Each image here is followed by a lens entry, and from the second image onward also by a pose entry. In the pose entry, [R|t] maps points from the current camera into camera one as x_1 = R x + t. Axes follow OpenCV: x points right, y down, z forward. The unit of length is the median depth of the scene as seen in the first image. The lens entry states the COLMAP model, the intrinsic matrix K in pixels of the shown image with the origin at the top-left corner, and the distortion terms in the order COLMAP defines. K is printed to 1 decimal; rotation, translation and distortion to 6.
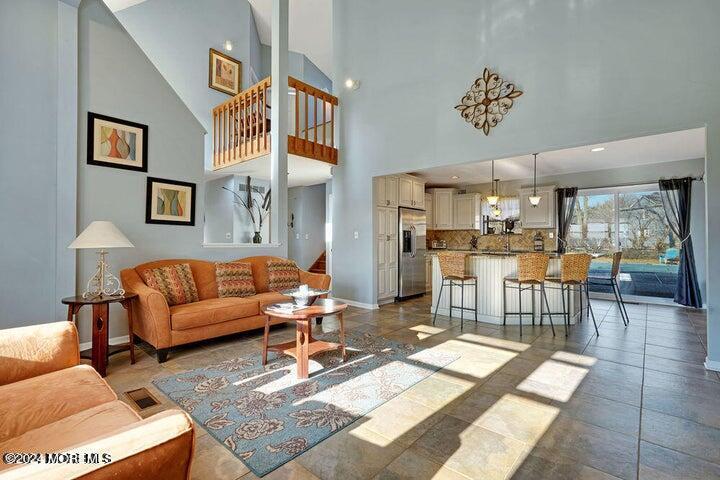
lens RADIAL K [[329.5, 0, 358.2], [0, 329.5, 239.7], [0, 0, 1]] dist [-0.000635, 0.000015]
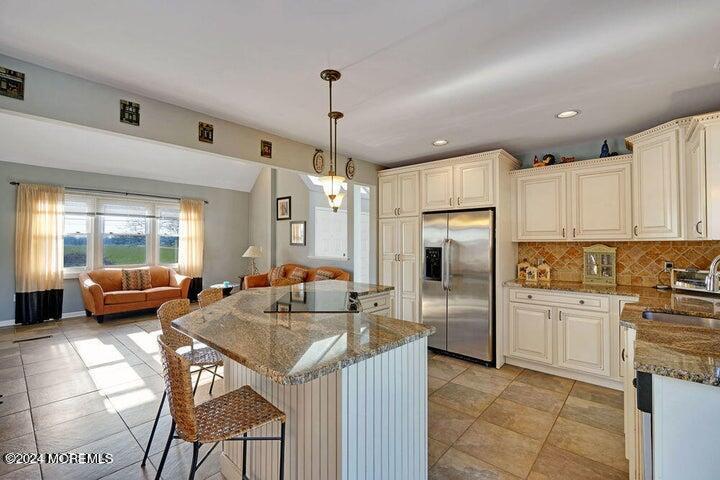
lens RADIAL K [[320.1, 0, 360.0], [0, 320.1, 240.0], [0, 0, 1]] dist [-0.002018, 0.000196]
pose [[0.000029, -0.008977, -0.999960, 1.524520], [0.004163, 0.999951, -0.008977, -0.070509], [0.999991, -0.004163, 0.000066, 1.655876]]
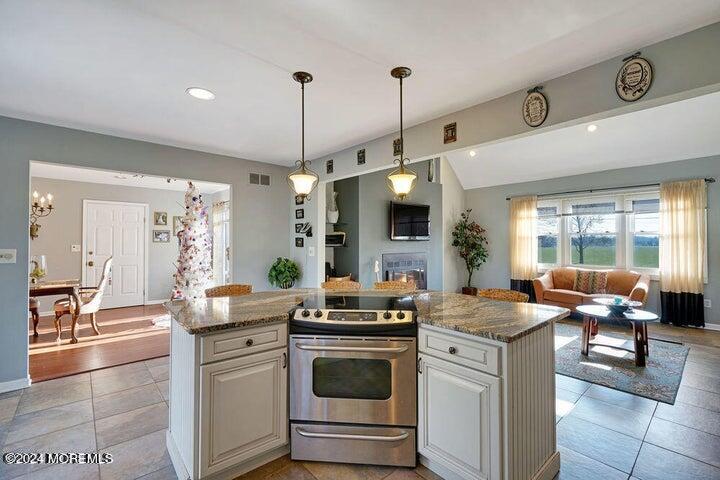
lens RADIAL K [[321.0, 0, 358.6], [0, 321.0, 237.0], [0, 0, 1]] dist [-0.003173, -0.000269]
pose [[-0.992971, -0.000750, 0.118355, 0.662886], [-0.003175, 0.999789, -0.020306, -0.064824], [-0.118315, -0.020539, -0.992764, 2.255760]]
